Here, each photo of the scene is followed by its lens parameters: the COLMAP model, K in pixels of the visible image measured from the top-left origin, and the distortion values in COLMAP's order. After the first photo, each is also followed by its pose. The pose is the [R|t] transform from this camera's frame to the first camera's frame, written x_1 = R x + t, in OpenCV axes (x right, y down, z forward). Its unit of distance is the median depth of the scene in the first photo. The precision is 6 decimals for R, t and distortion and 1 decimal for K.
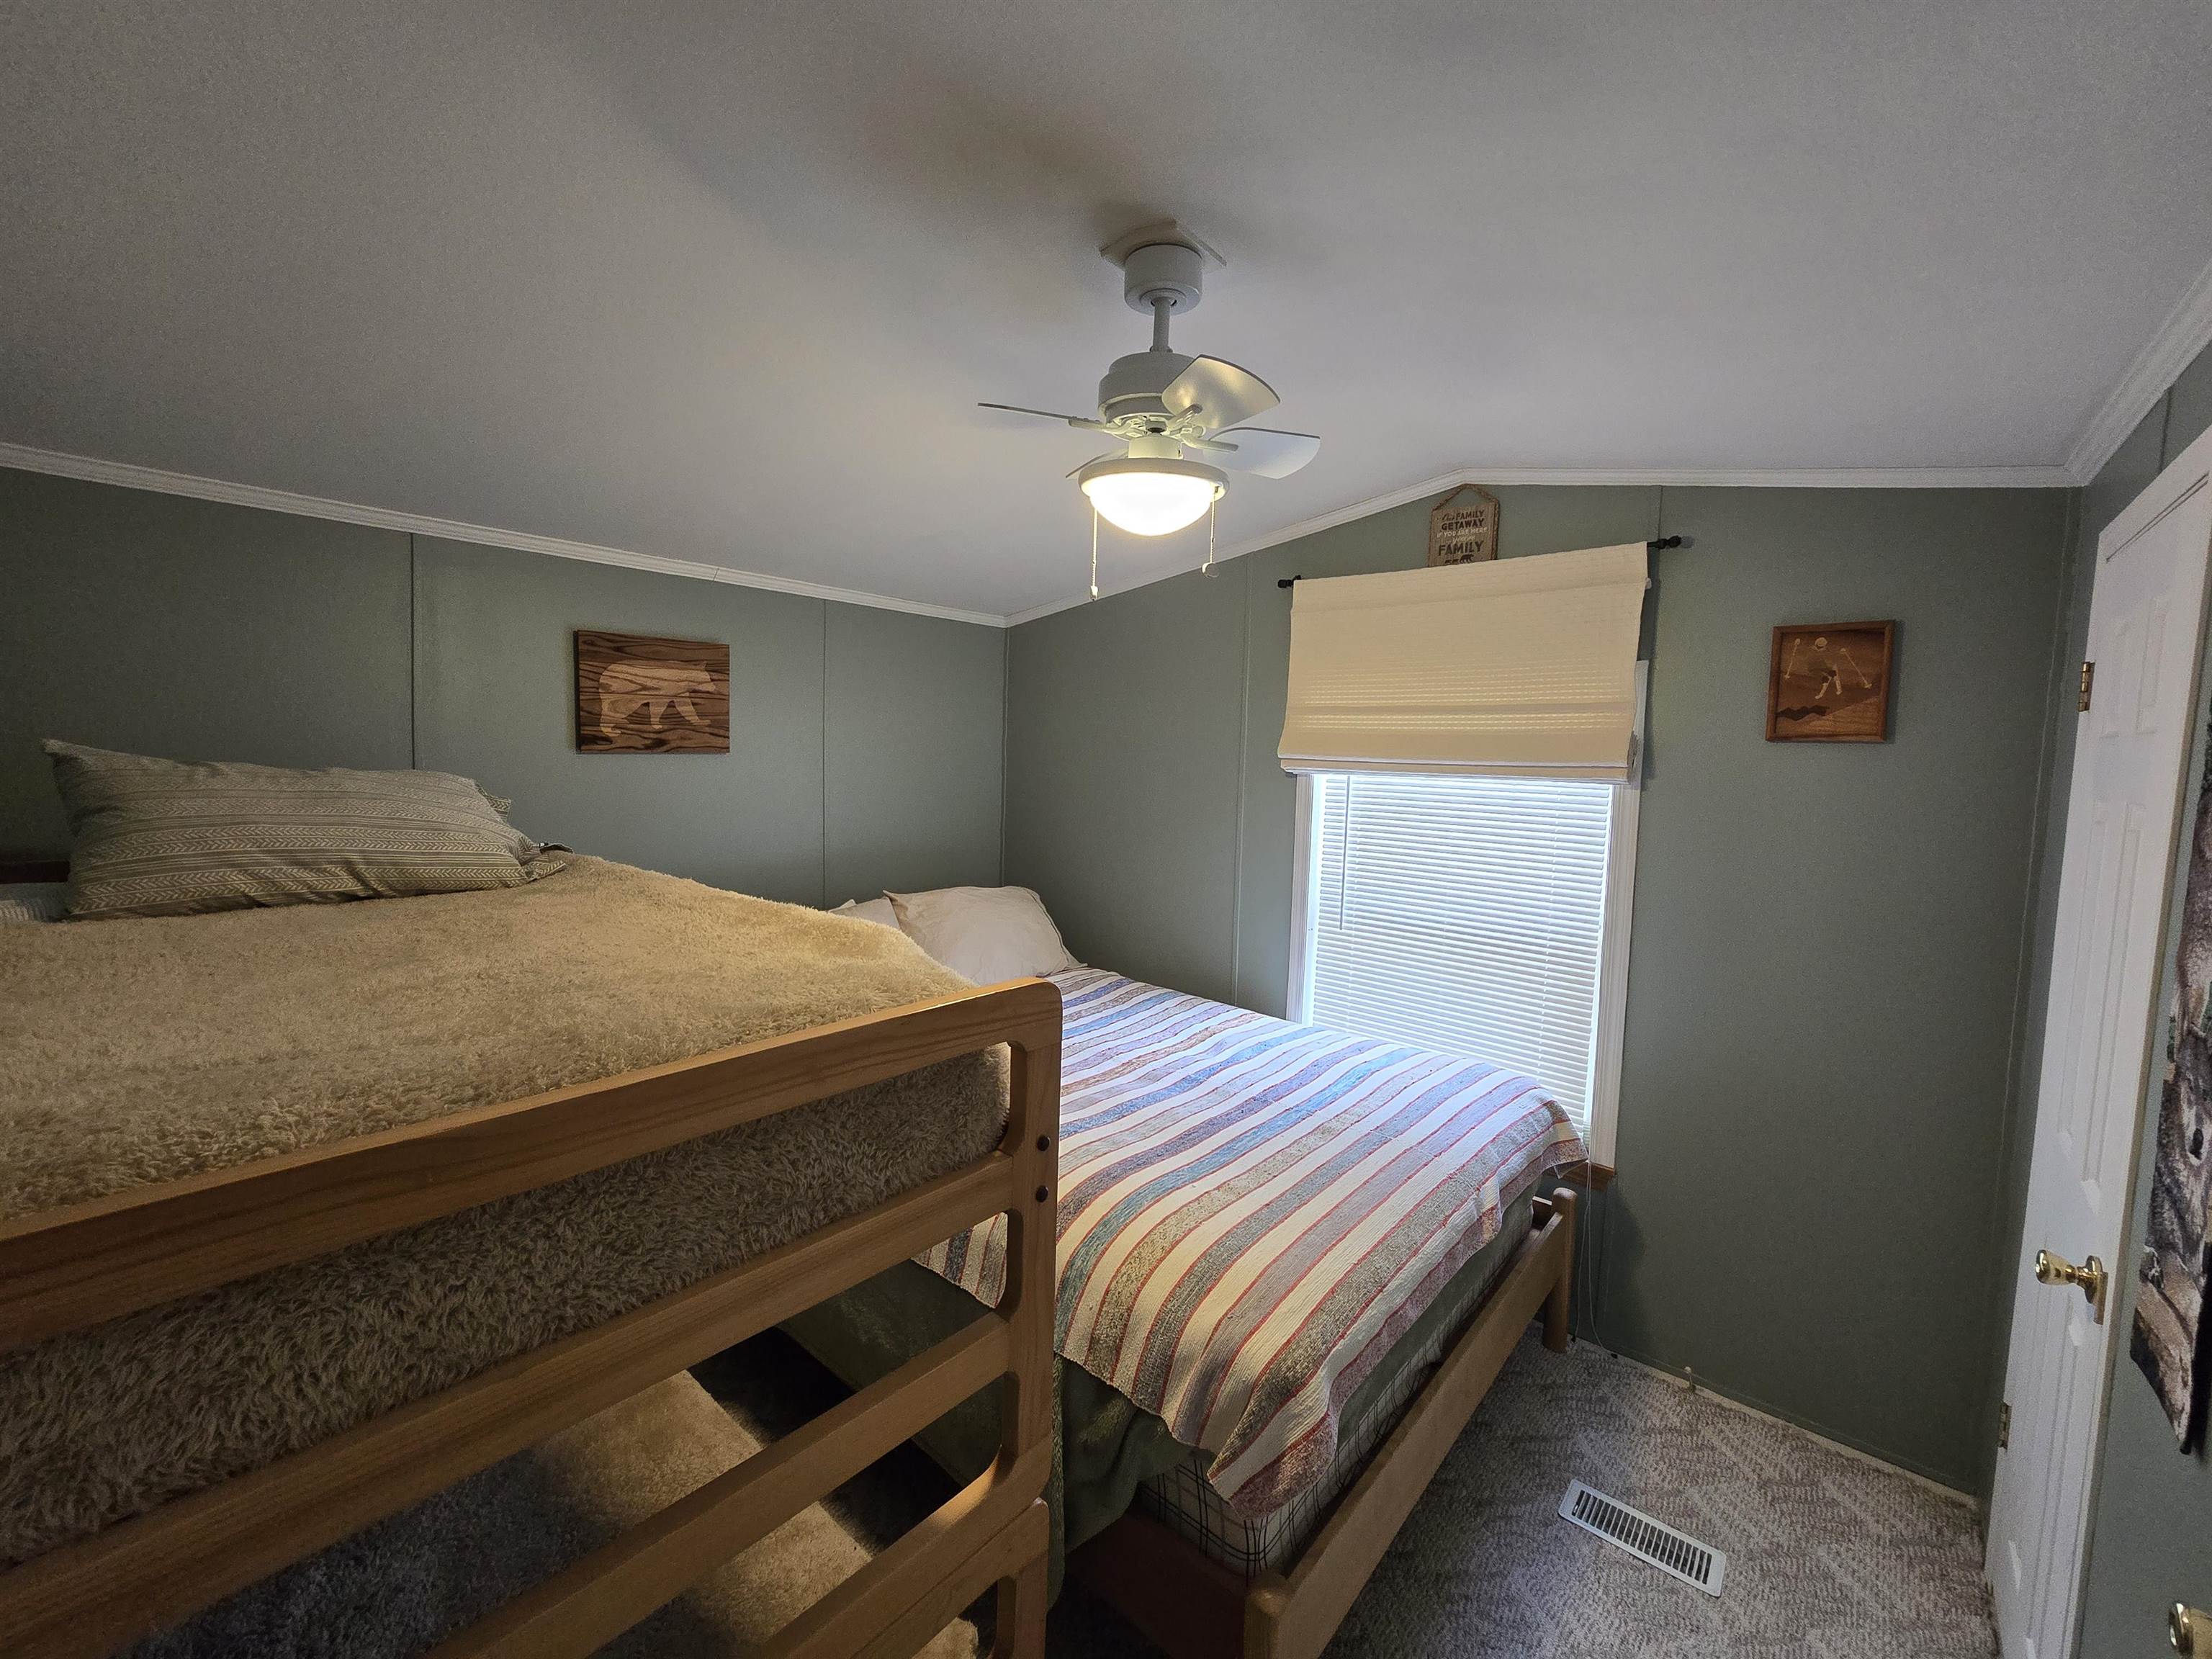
lens RADIAL K [[897.5, 0, 1097.8], [0, 897.5, 819.6], [0, 0, 1]] dist [-0.002532, -0.000558]
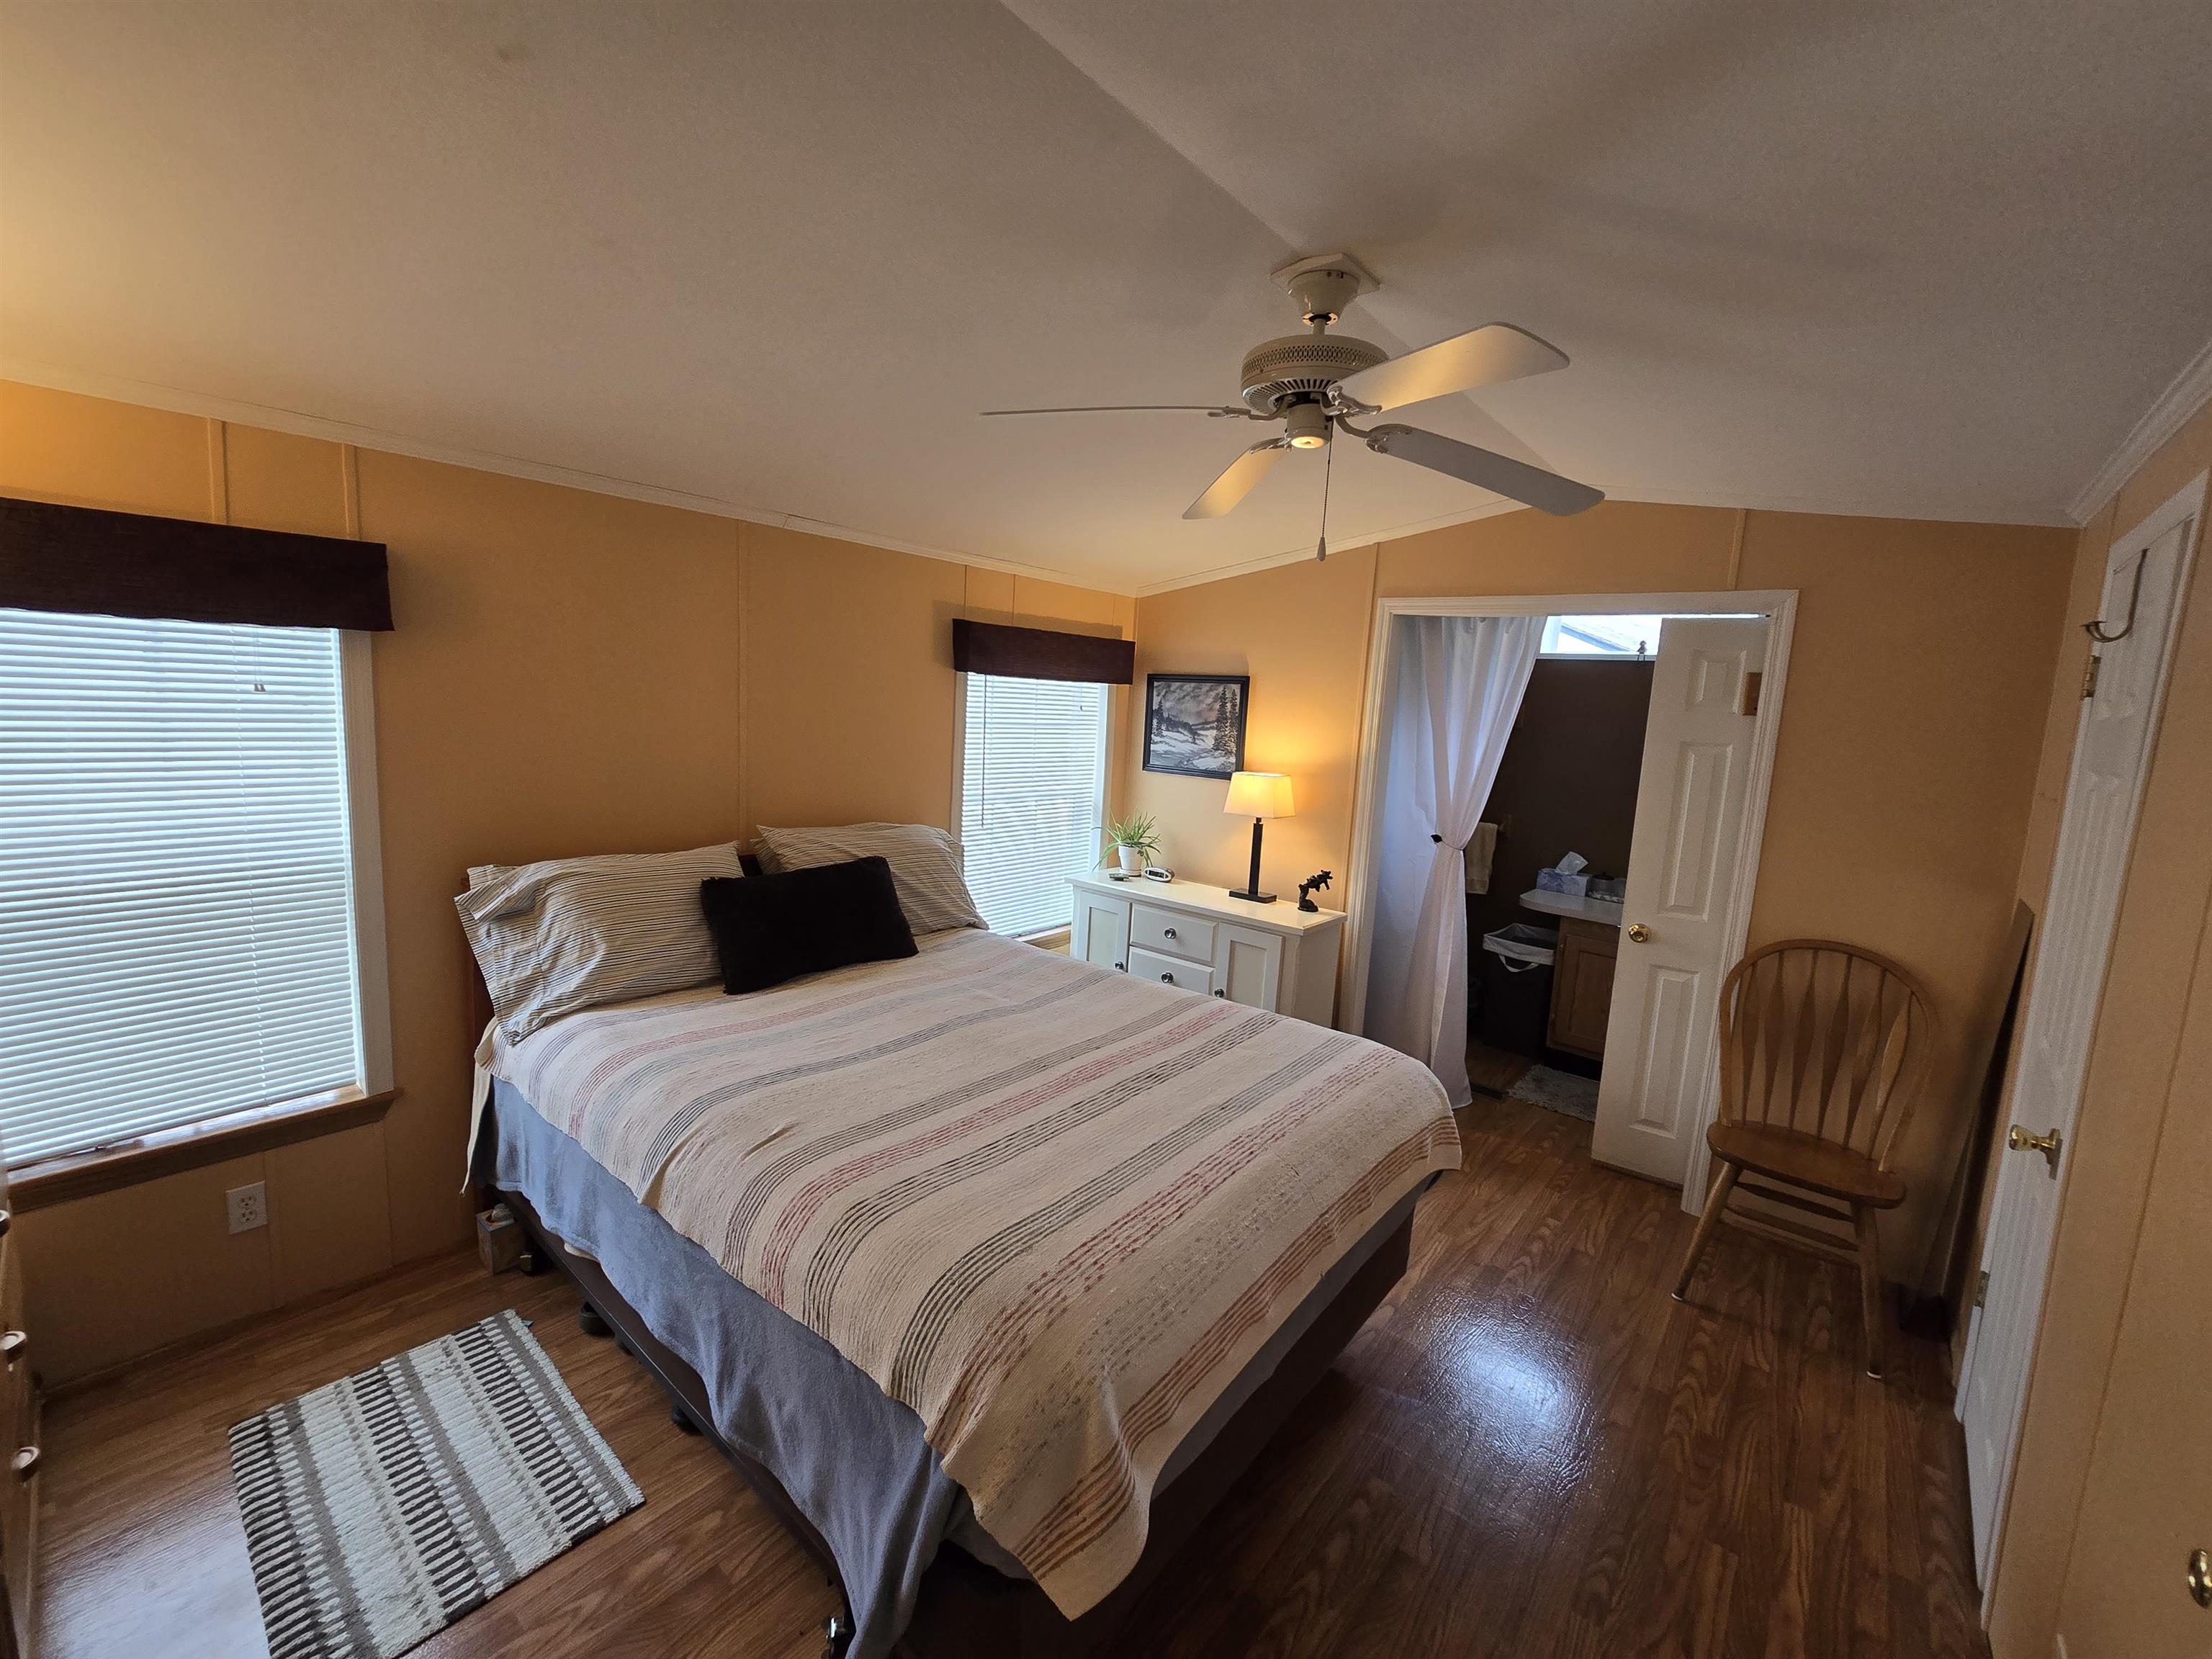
lens RADIAL K [[906.3, 0, 1106.9], [0, 906.3, 811.2], [0, 0, 1]] dist [0.001533, 0.000329]
pose [[0.999666, 0.024440, -0.008393, -0.715821], [-0.023961, 0.998306, 0.053022, -0.003165], [0.009675, -0.052804, 0.998558, -0.857735]]
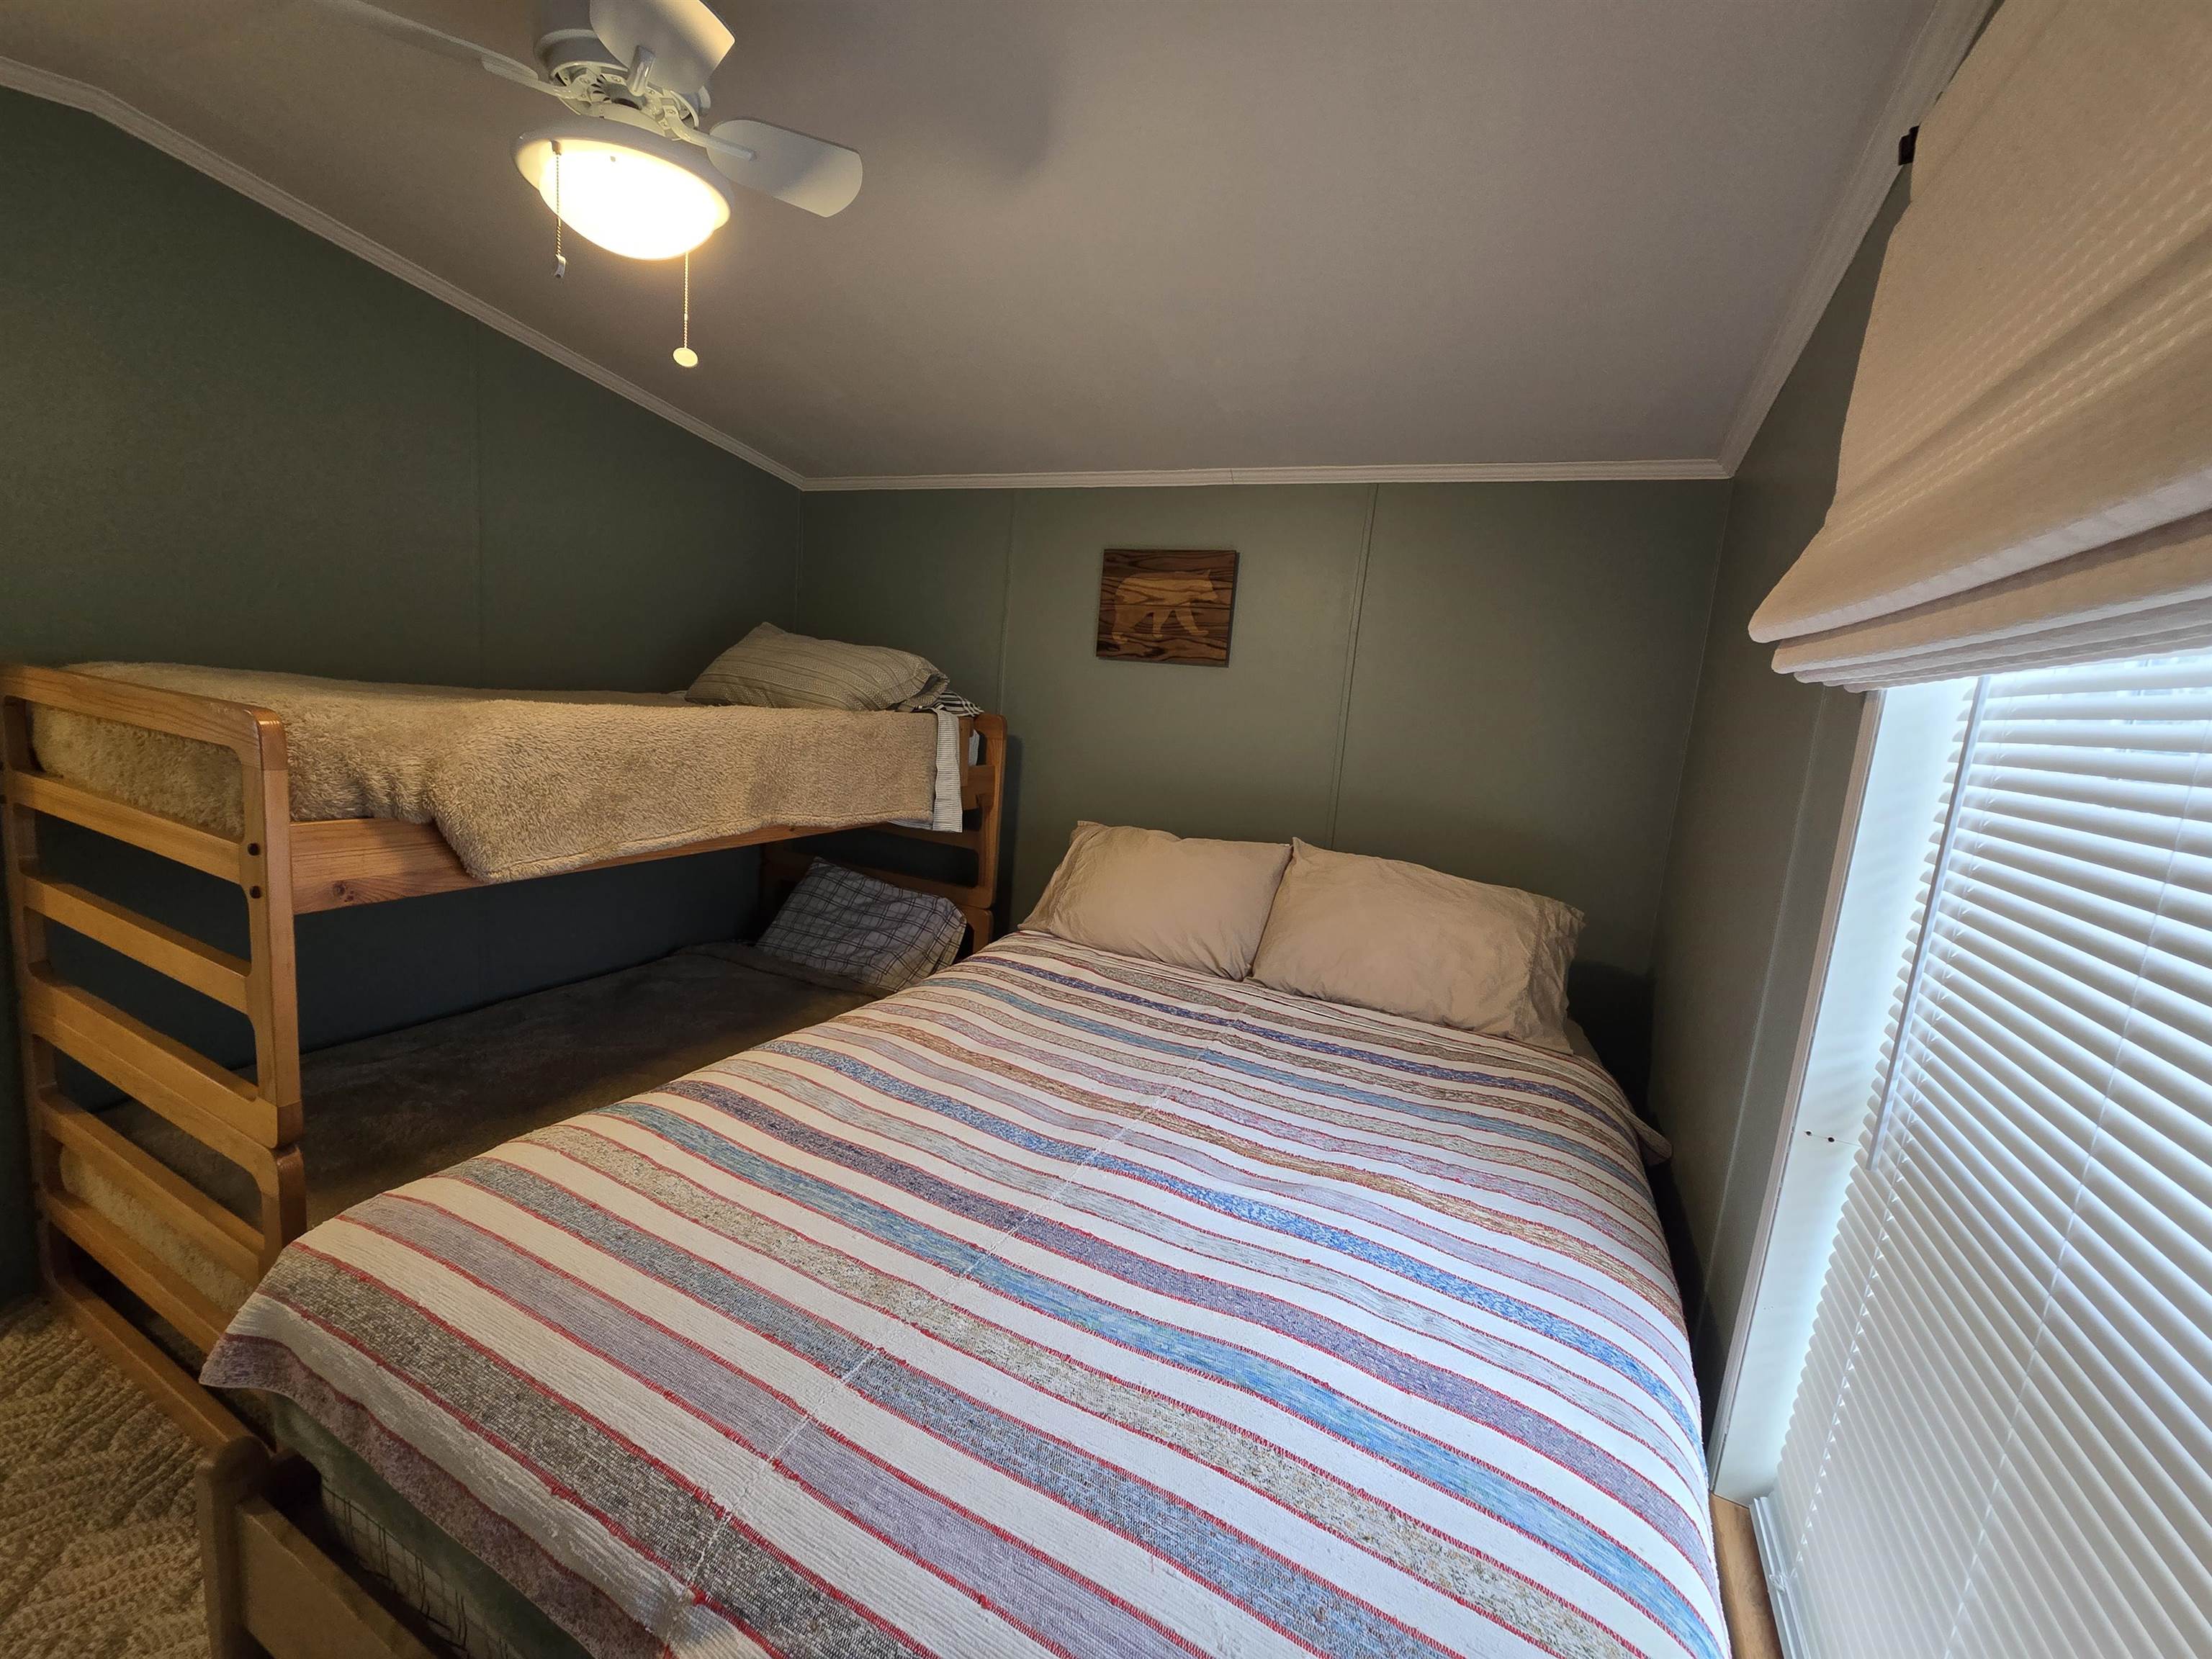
lens RADIAL K [[906.3, 0, 1106.9], [0, 906.3, 811.2], [0, 0, 1]] dist [0.001533, 0.000329]
pose [[0.251899, 0.130571, -0.958905, 0.534841], [-0.155222, 0.983479, 0.093141, 0.008550], [0.955224, 0.125381, 0.268005, 0.681097]]
